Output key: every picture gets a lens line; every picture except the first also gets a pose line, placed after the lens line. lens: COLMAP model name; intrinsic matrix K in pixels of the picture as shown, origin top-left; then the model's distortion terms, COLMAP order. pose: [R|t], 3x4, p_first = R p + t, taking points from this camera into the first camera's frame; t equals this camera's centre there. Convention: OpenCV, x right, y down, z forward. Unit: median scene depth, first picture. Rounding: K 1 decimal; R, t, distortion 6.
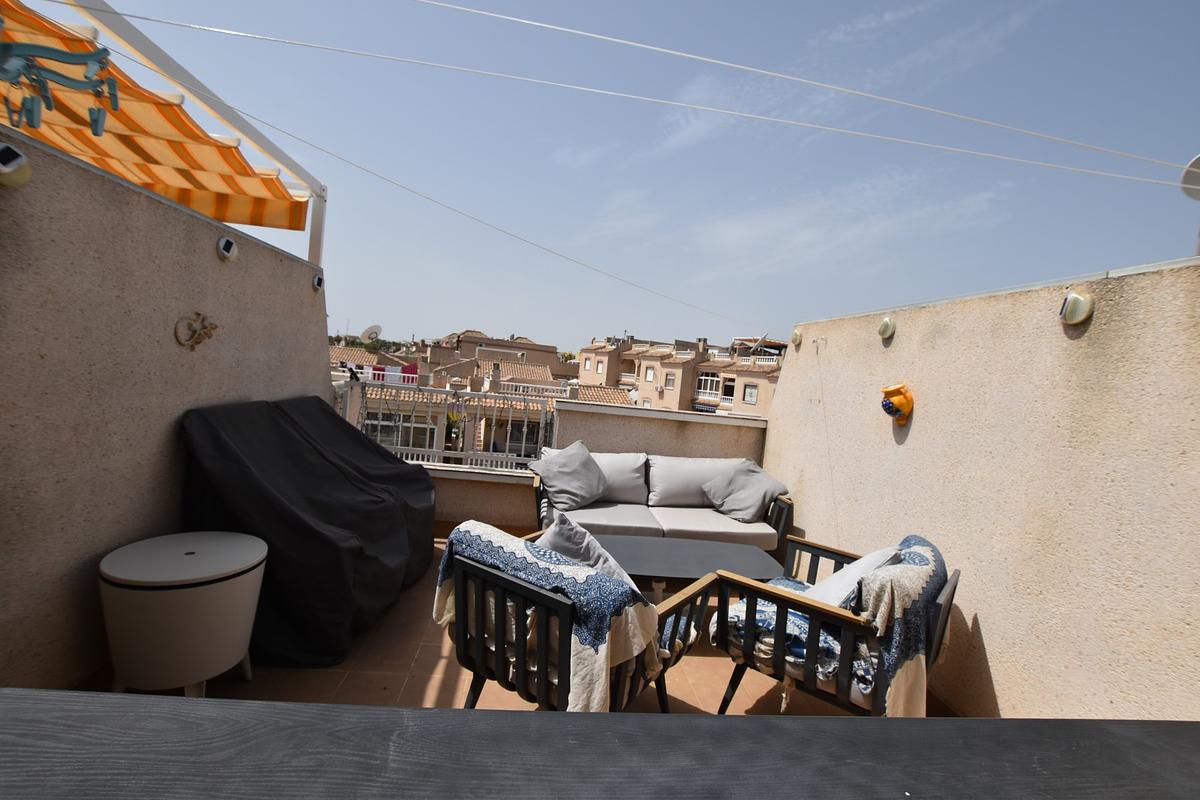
lens RADIAL K [[529.9, 0, 602.2], [0, 529.9, 402.0], [0, 0, 1]] dist [-0.033332, 0.005288]
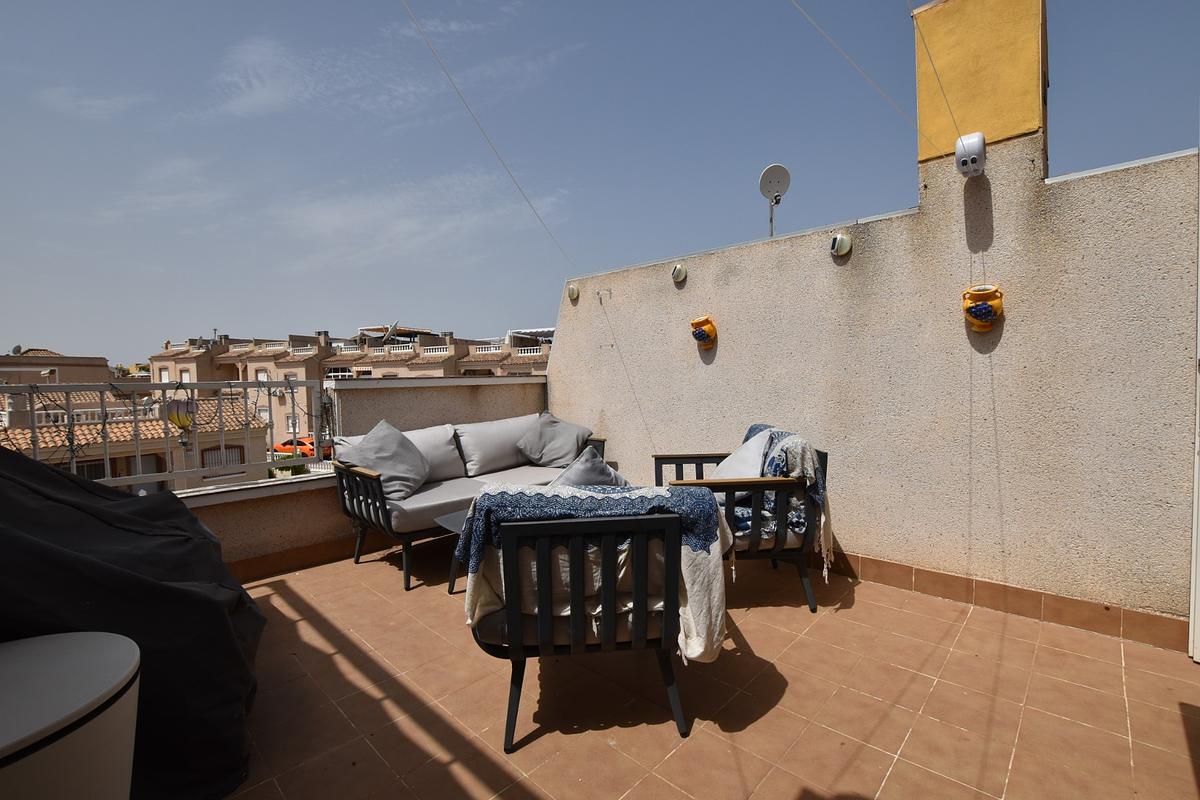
lens RADIAL K [[532.9, 0, 599.5], [0, 532.9, 394.8], [0, 0, 1]] dist [-0.046319, 0.012168]
pose [[0.760925, -0.136949, 0.634222, -0.308246], [0.135217, 0.989480, 0.051430, 0.036255], [-0.634594, 0.046623, 0.771438, 0.130161]]
